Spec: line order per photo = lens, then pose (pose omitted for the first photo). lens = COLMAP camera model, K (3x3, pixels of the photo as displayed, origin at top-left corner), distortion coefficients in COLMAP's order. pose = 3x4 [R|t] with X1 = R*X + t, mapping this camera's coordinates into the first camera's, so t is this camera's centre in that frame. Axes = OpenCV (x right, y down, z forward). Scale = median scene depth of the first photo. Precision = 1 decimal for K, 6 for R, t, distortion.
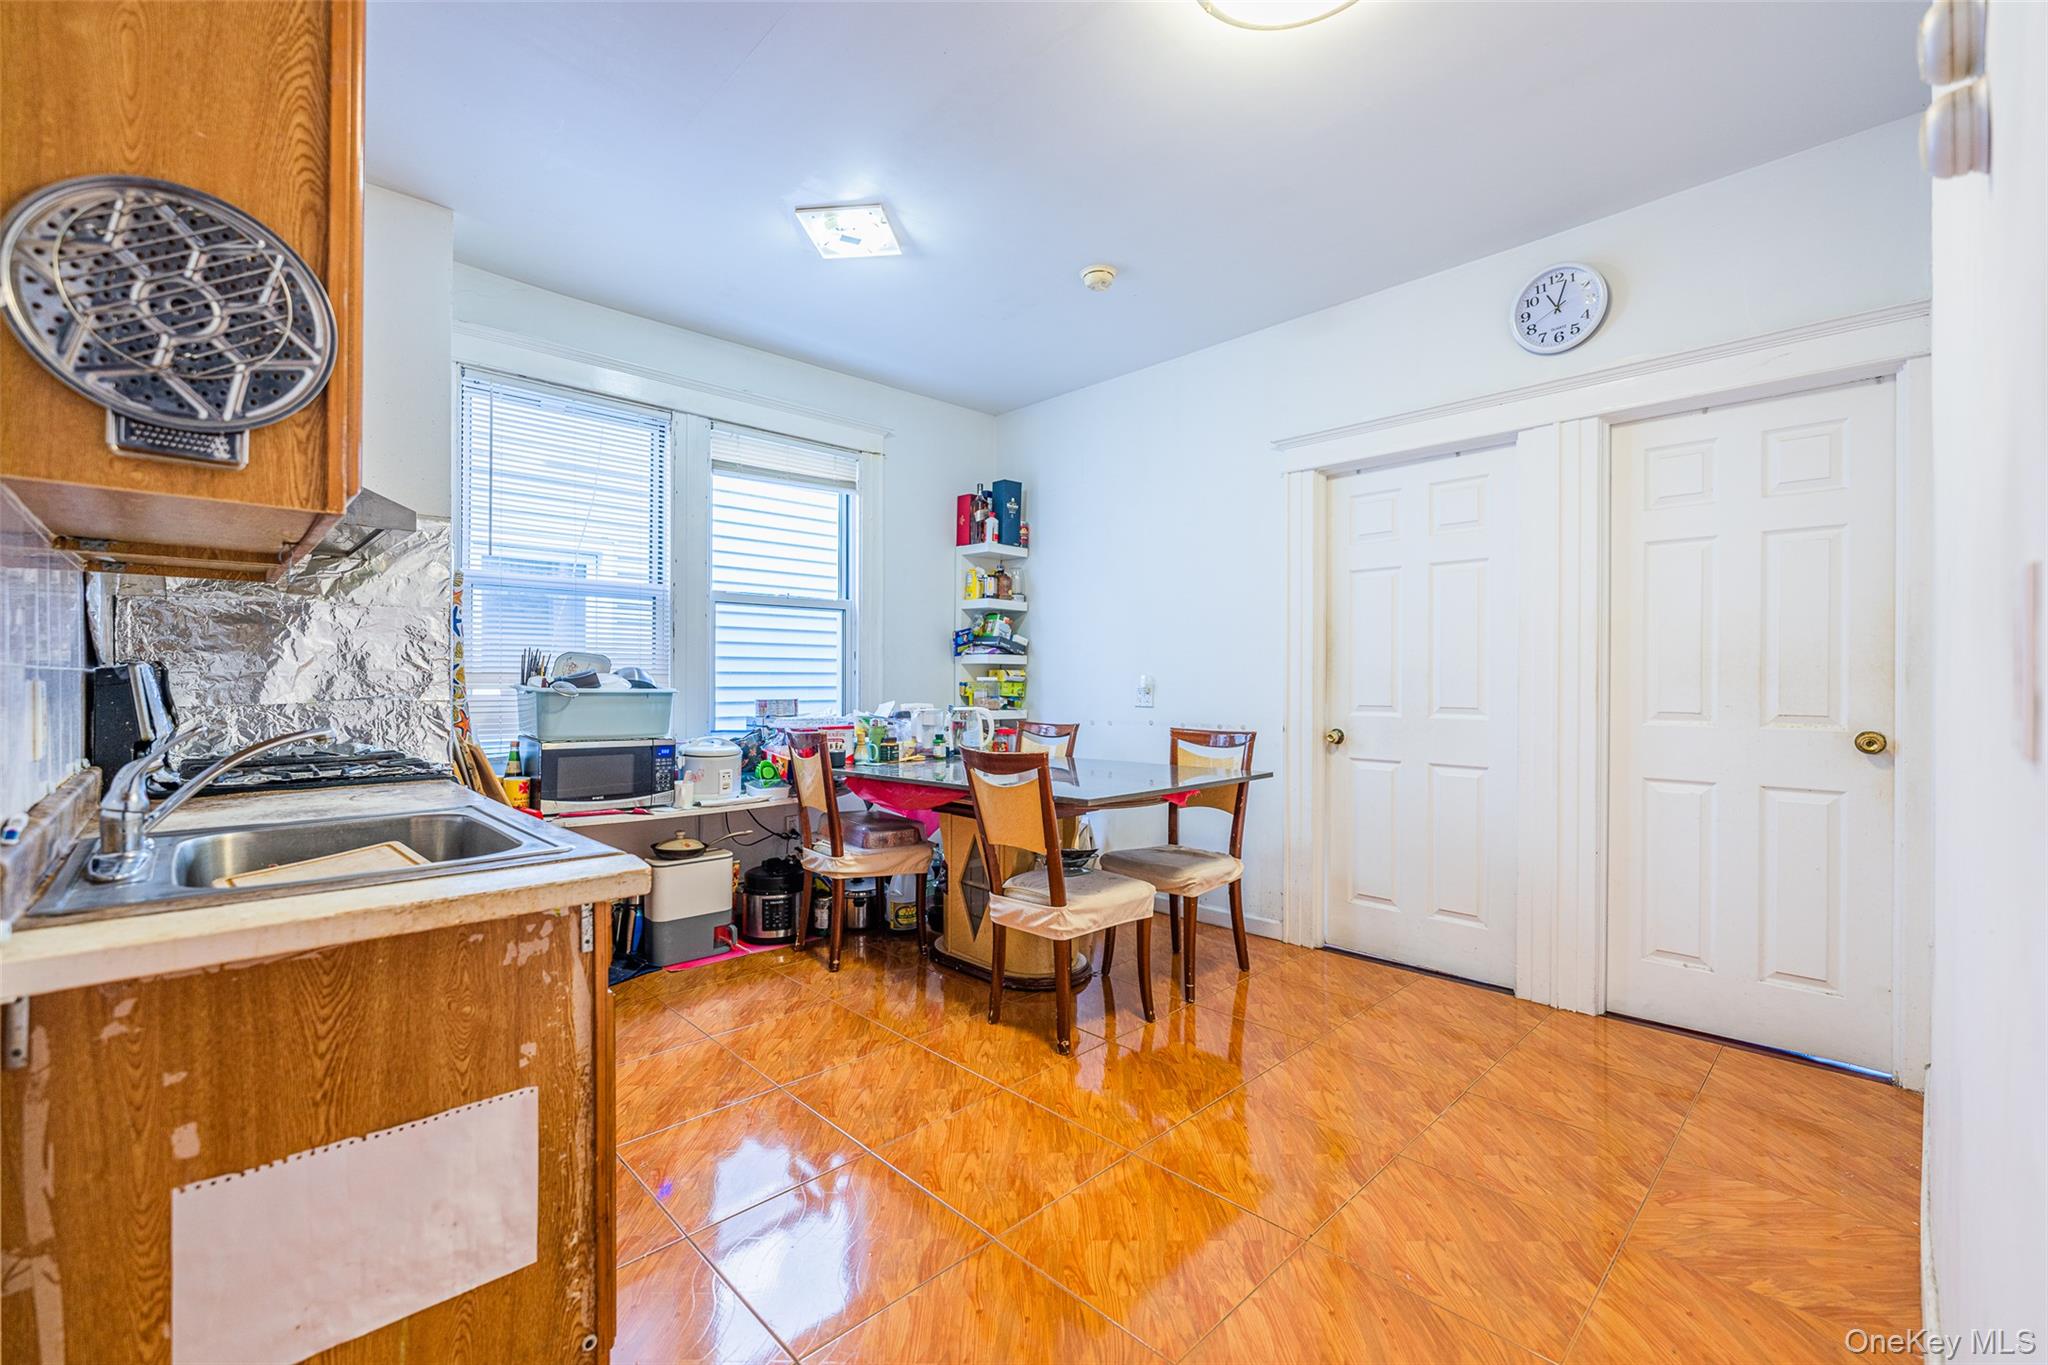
lens RADIAL K [[844.5, 0, 1027.1], [0, 844.5, 674.4], [0, 0, 1]] dist [0.001346, 0.000027]
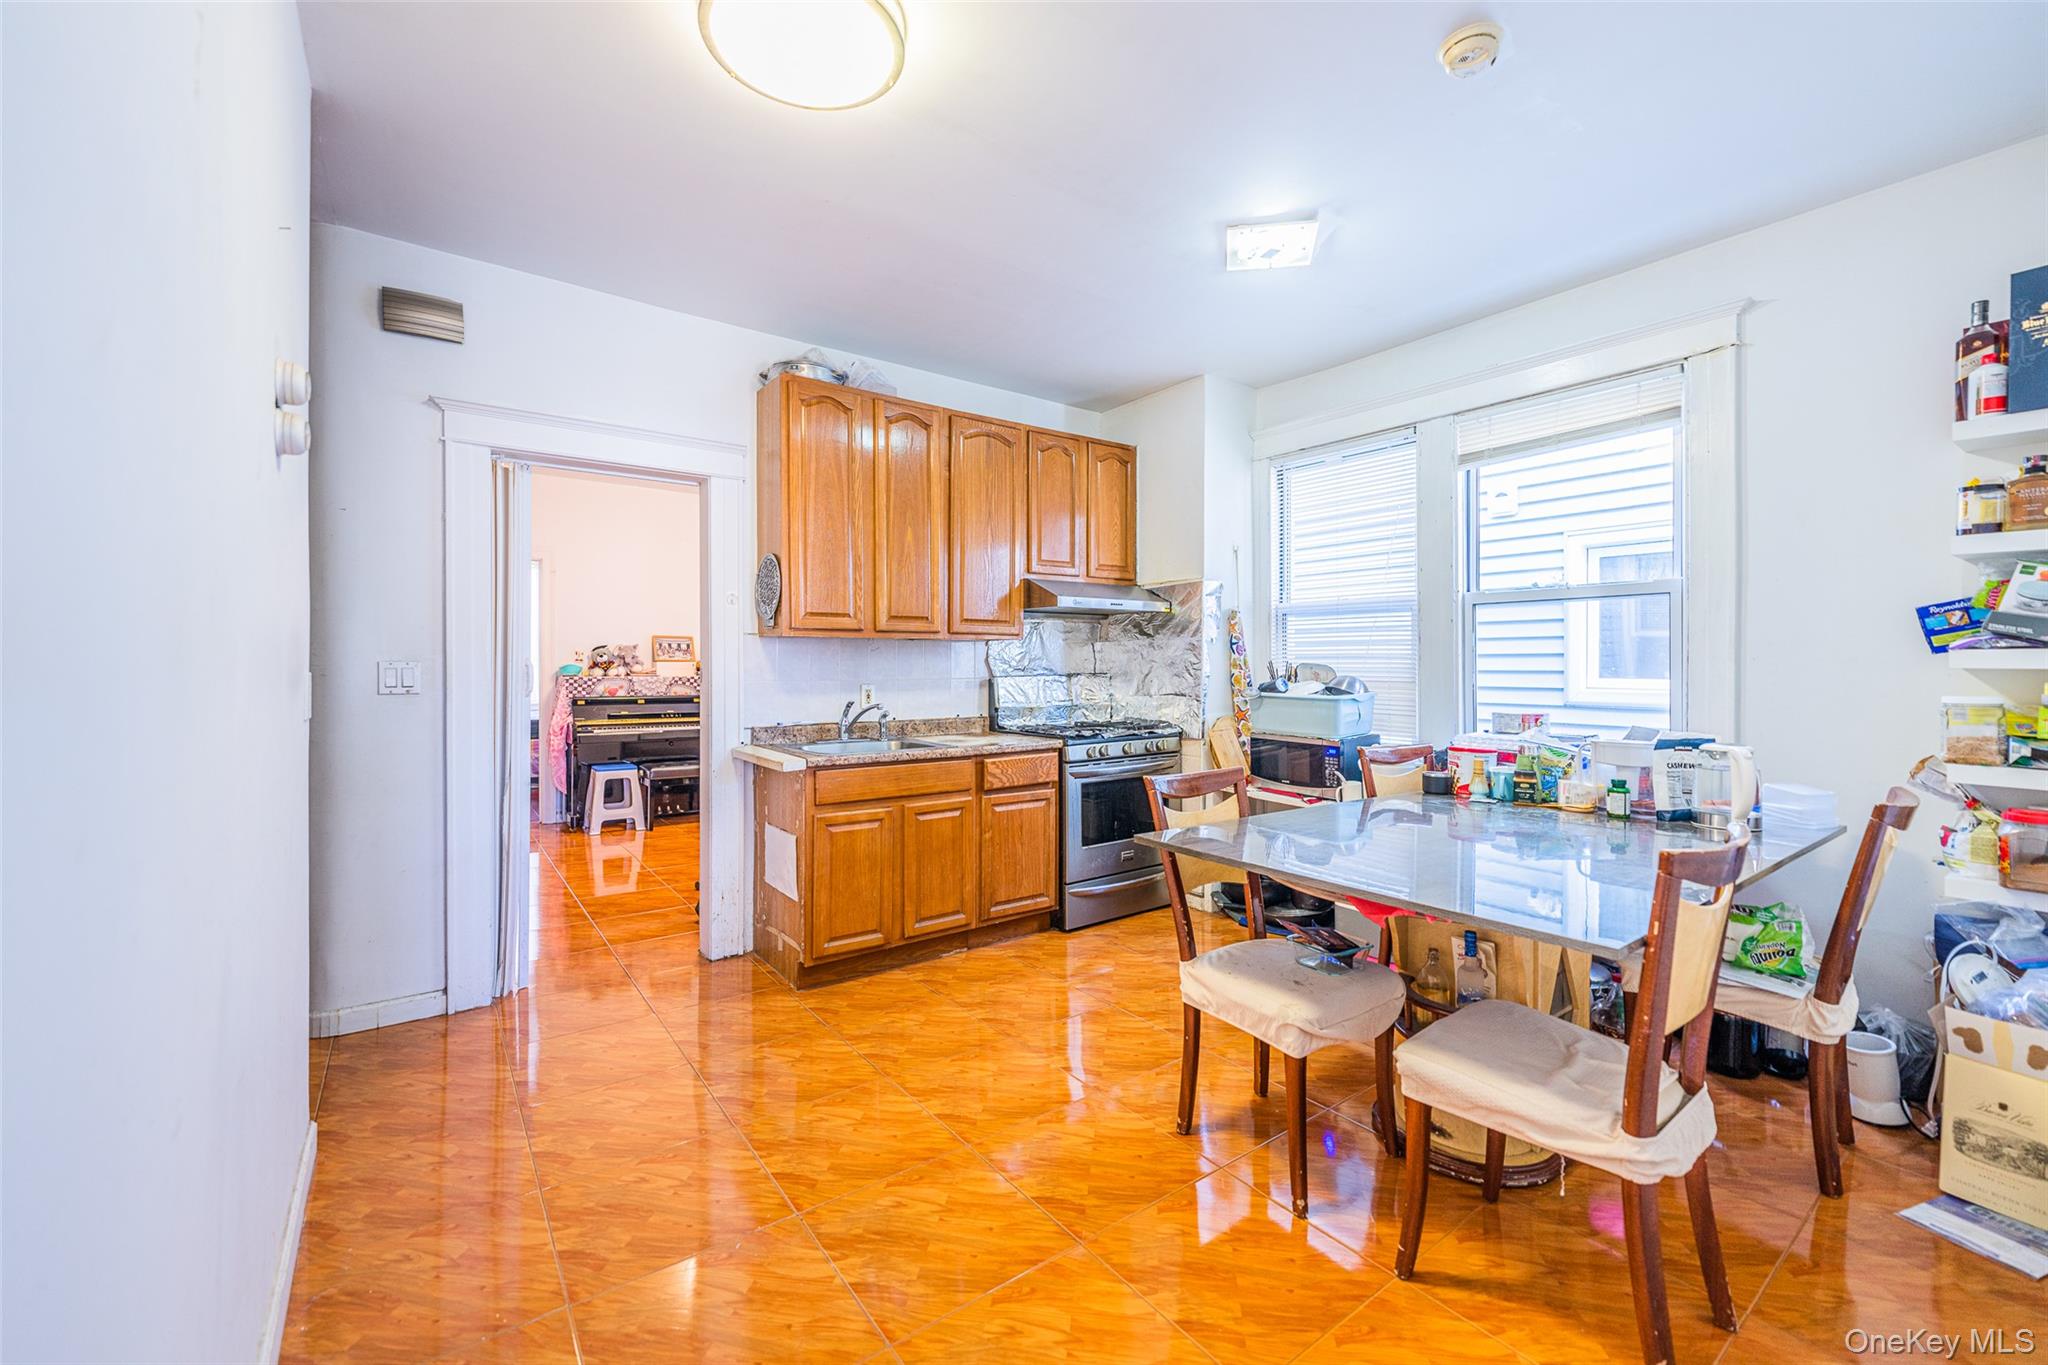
lens RADIAL K [[844.5, 0, 1028.0], [0, 844.5, 673.8], [0, 0, 1]] dist [0.001346, 0.000027]
pose [[-0.127897, 0.006016, -0.991769, 0.657869], [0.002356, 0.999981, 0.005762, -0.017365], [0.991785, -0.001600, -0.127909, 0.671513]]
